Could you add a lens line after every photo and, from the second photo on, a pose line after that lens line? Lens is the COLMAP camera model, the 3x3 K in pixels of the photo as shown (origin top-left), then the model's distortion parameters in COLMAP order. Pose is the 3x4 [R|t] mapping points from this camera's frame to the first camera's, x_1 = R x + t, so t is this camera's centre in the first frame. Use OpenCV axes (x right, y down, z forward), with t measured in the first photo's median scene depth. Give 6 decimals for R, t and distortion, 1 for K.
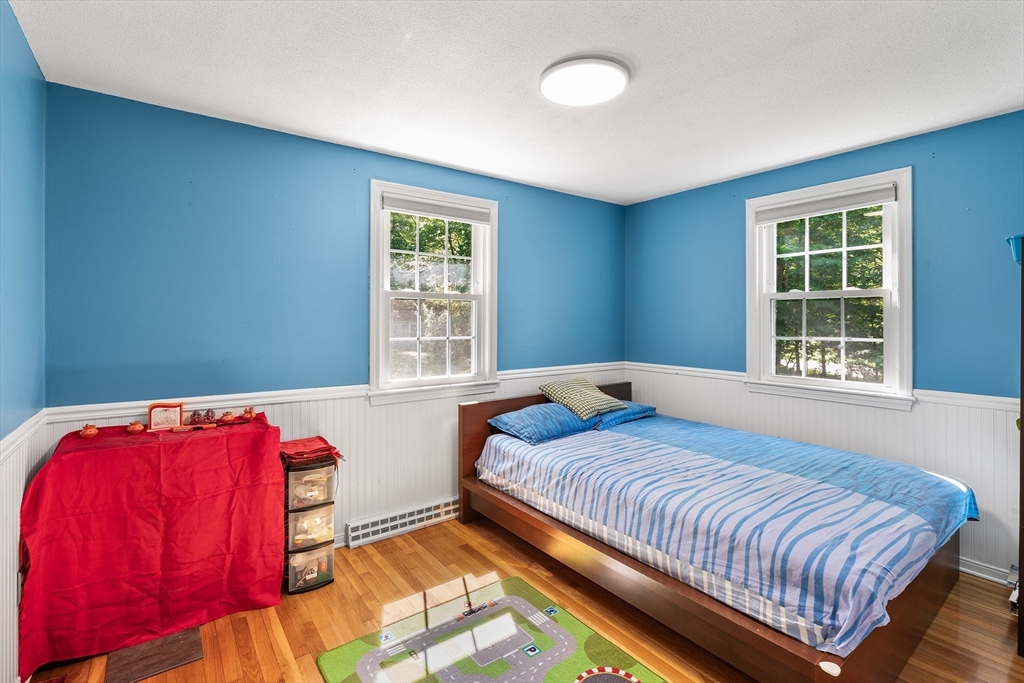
lens RADIAL K [[467.2, 0, 518.6], [0, 467.2, 324.2], [0, 0, 1]] dist [-0.005037, -0.000739]
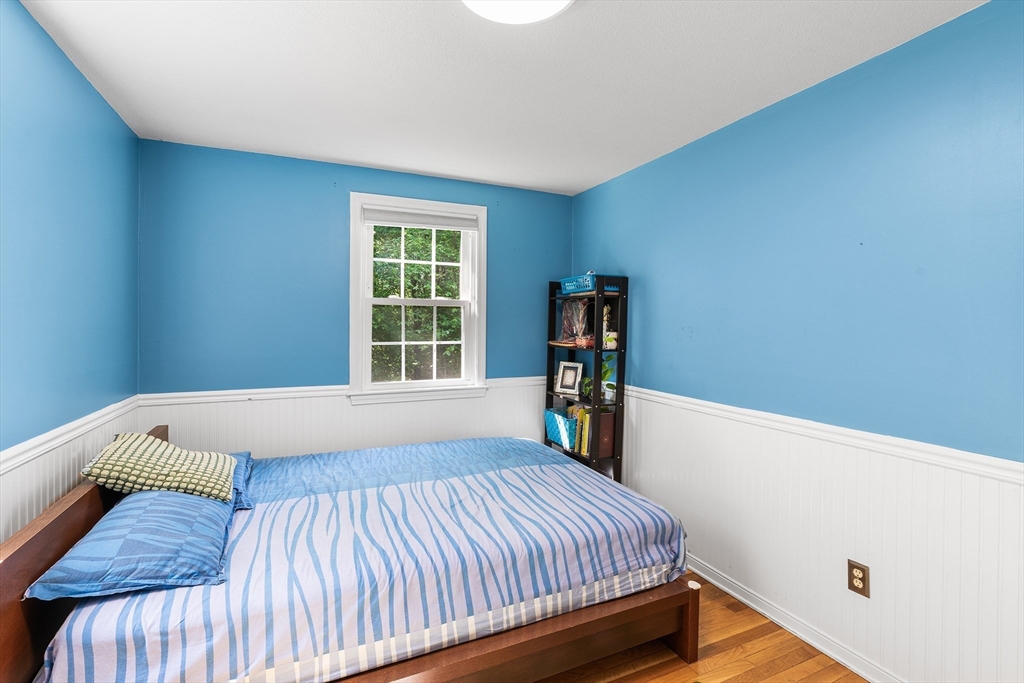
lens RADIAL K [[467.2, 0, 518.6], [0, 467.2, 324.2], [0, 0, 1]] dist [-0.005037, -0.000739]
pose [[0.229648, -0.002285, 0.973271, -0.390265], [0.006536, 0.999978, 0.000805, -0.013391], [-0.973252, 0.006176, 0.229658, 0.600669]]
